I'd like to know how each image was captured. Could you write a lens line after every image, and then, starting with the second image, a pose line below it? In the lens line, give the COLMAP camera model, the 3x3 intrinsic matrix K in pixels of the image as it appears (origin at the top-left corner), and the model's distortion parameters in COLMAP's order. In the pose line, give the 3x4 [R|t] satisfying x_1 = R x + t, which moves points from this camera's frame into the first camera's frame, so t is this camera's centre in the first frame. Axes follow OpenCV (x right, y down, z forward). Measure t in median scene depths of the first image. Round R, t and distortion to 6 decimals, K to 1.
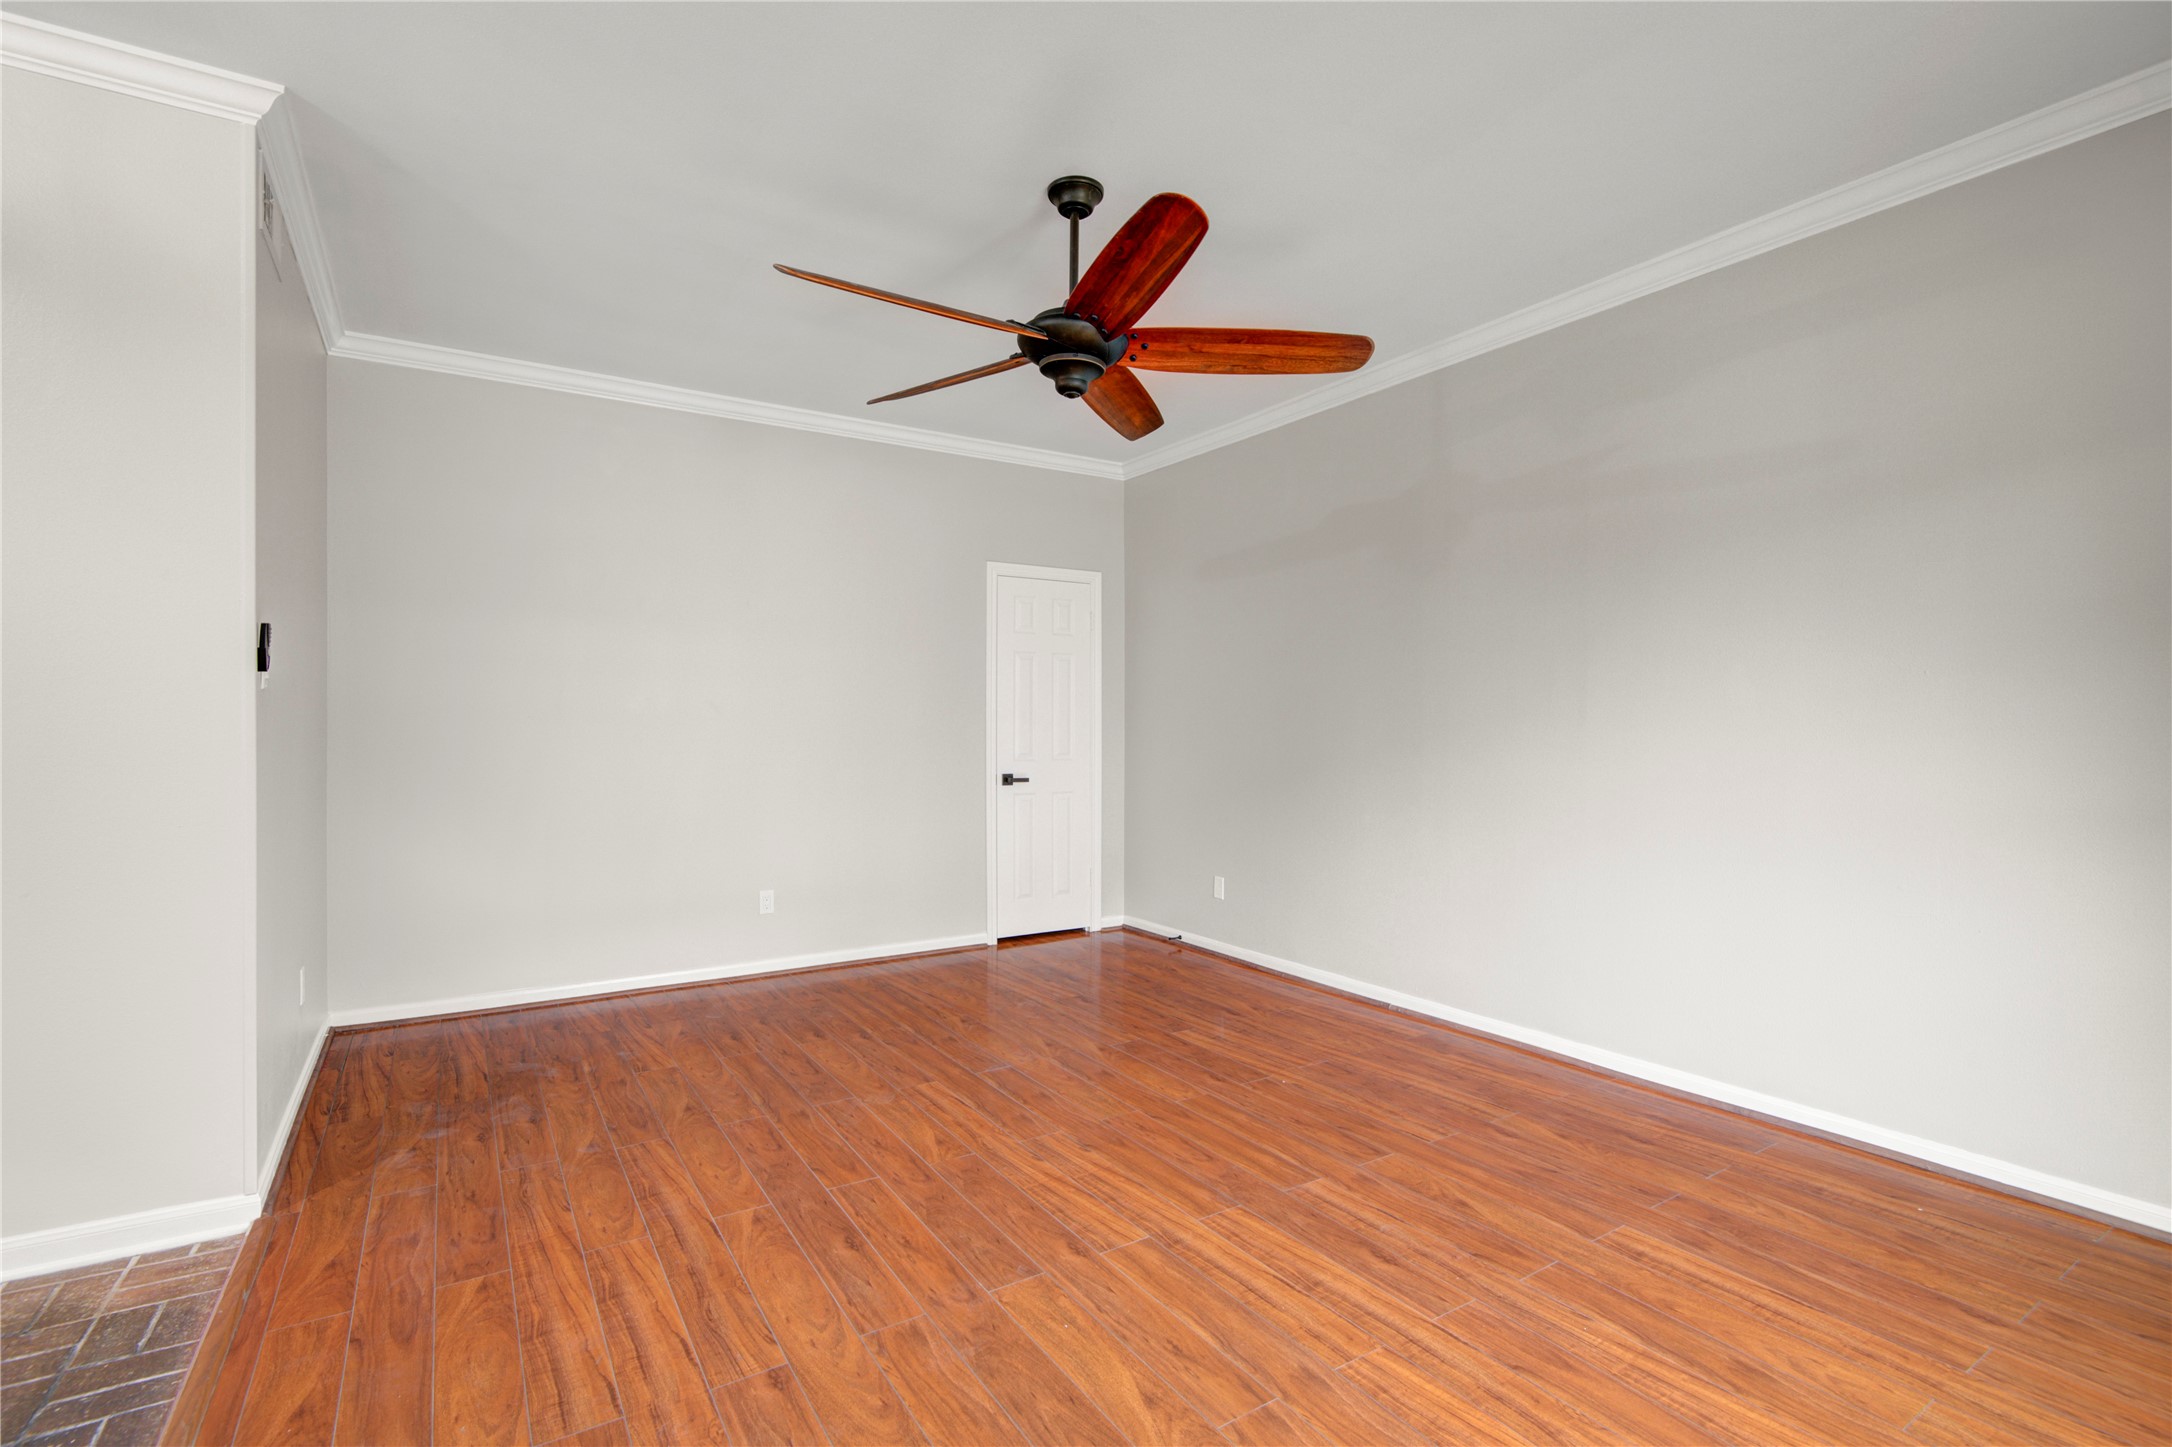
lens RADIAL K [[989.8, 0, 1085.8], [0, 989.8, 723.8], [0, 0, 1]] dist [0.005052, -0.004696]
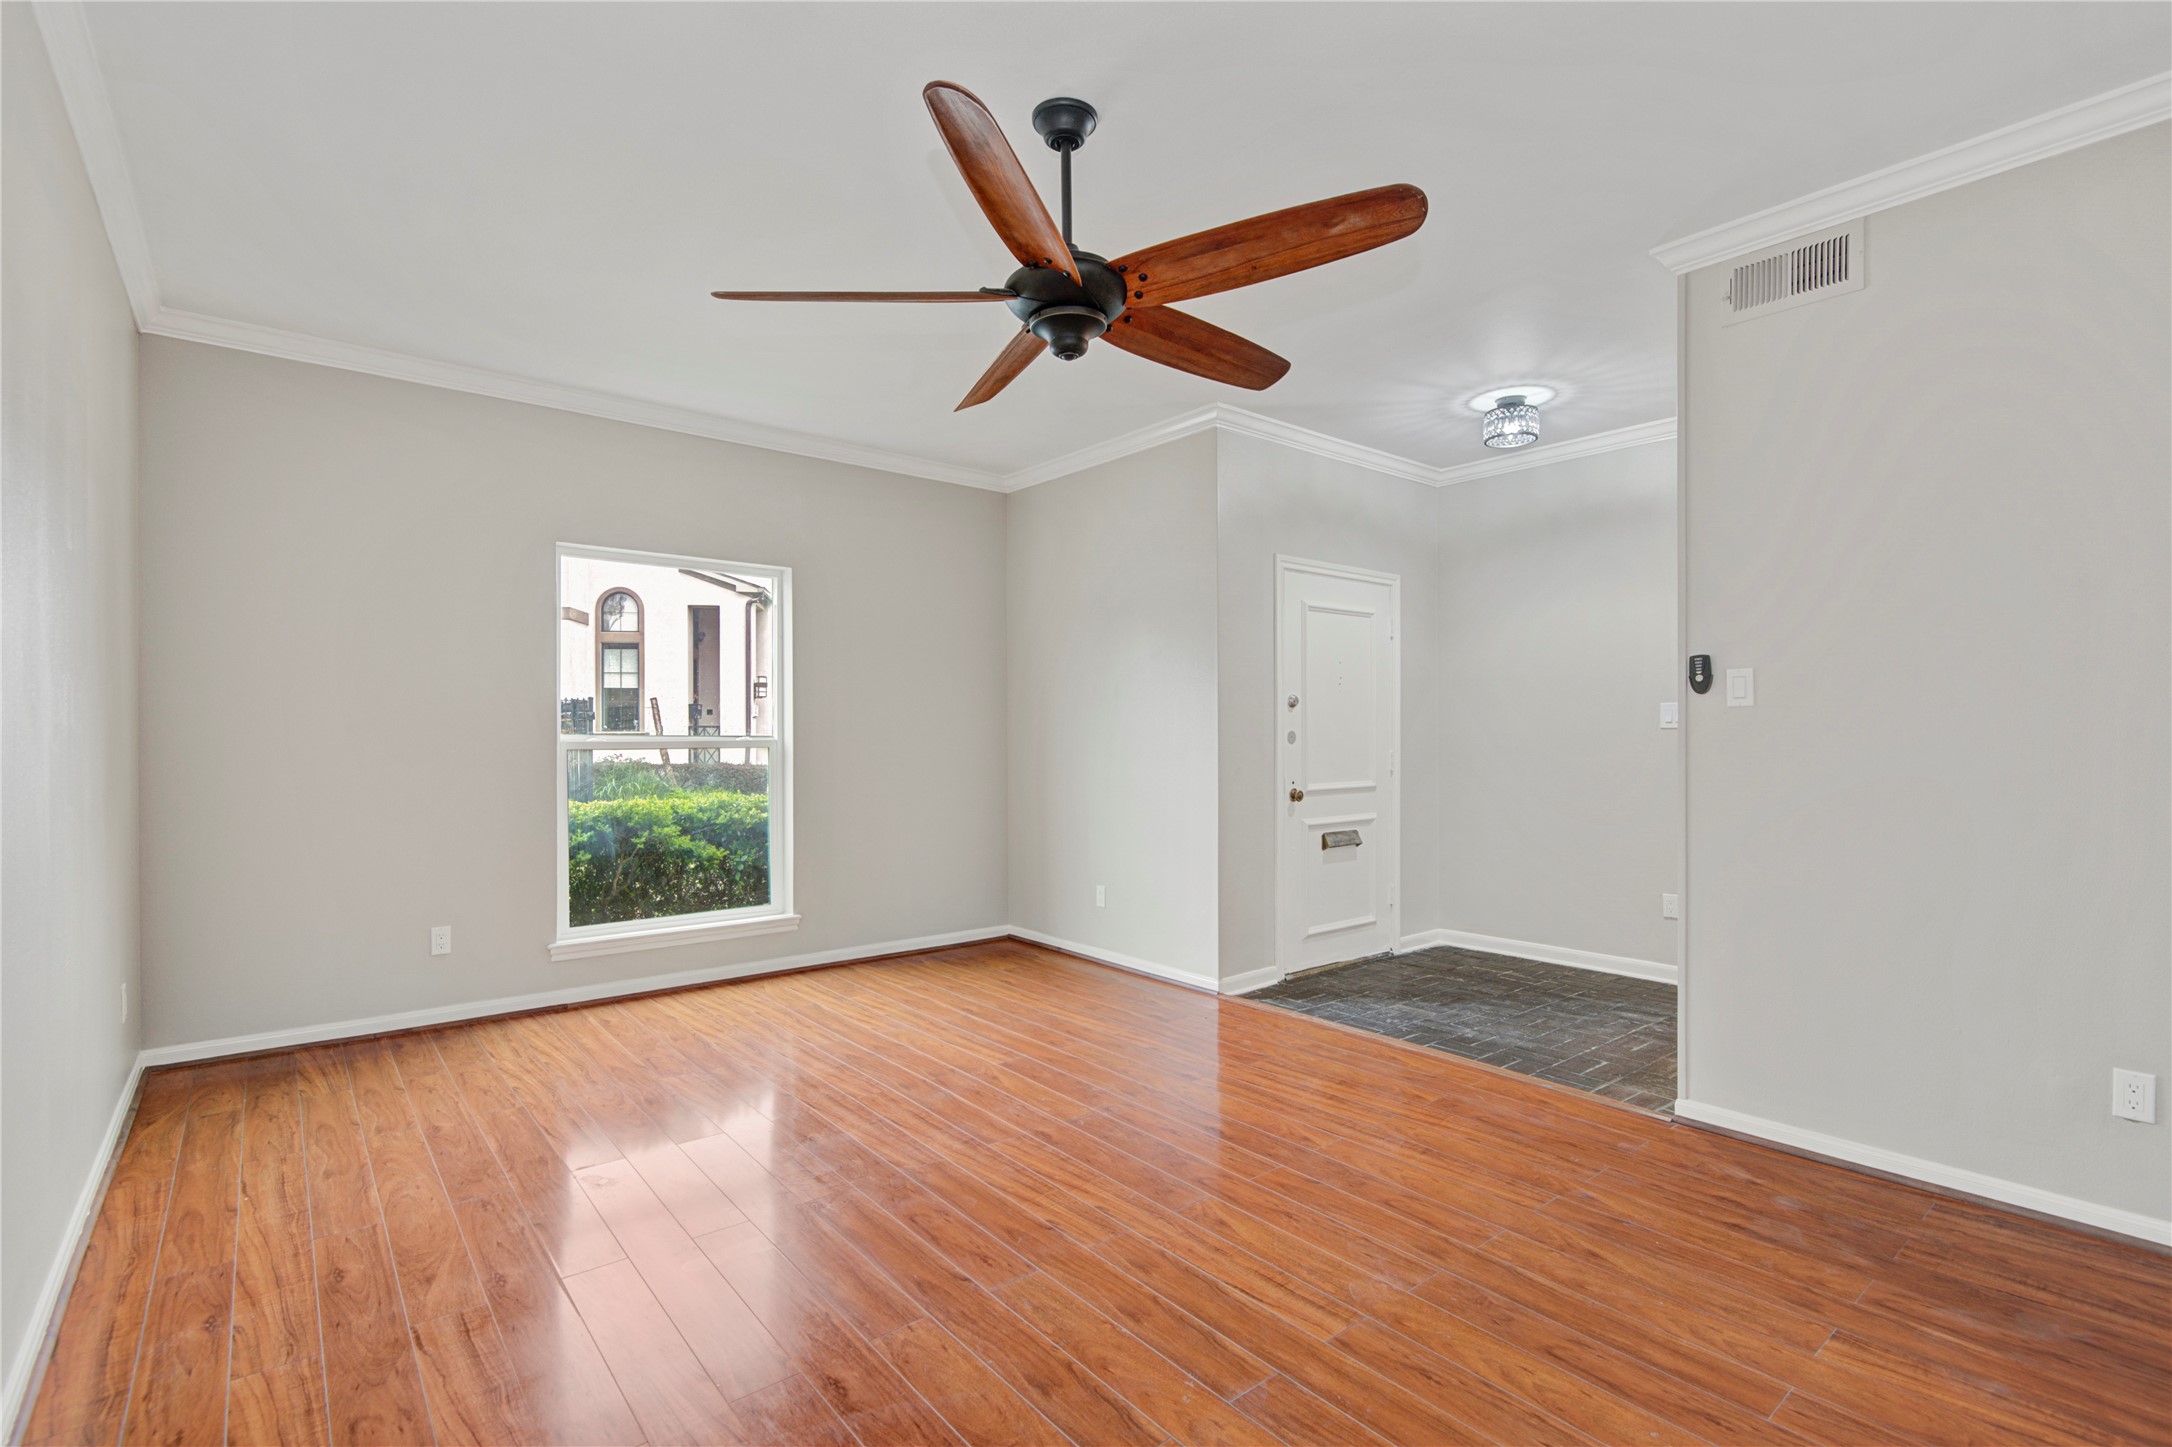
lens RADIAL K [[989.8, 0, 1085.1], [0, 989.8, 727.7], [0, 0, 1]] dist [0.005052, -0.004696]
pose [[-0.992991, -0.000932, -0.118190, 0.073725], [-0.000612, 0.999996, -0.002742, -0.005535], [0.118192, -0.002651, -0.992987, 1.854073]]
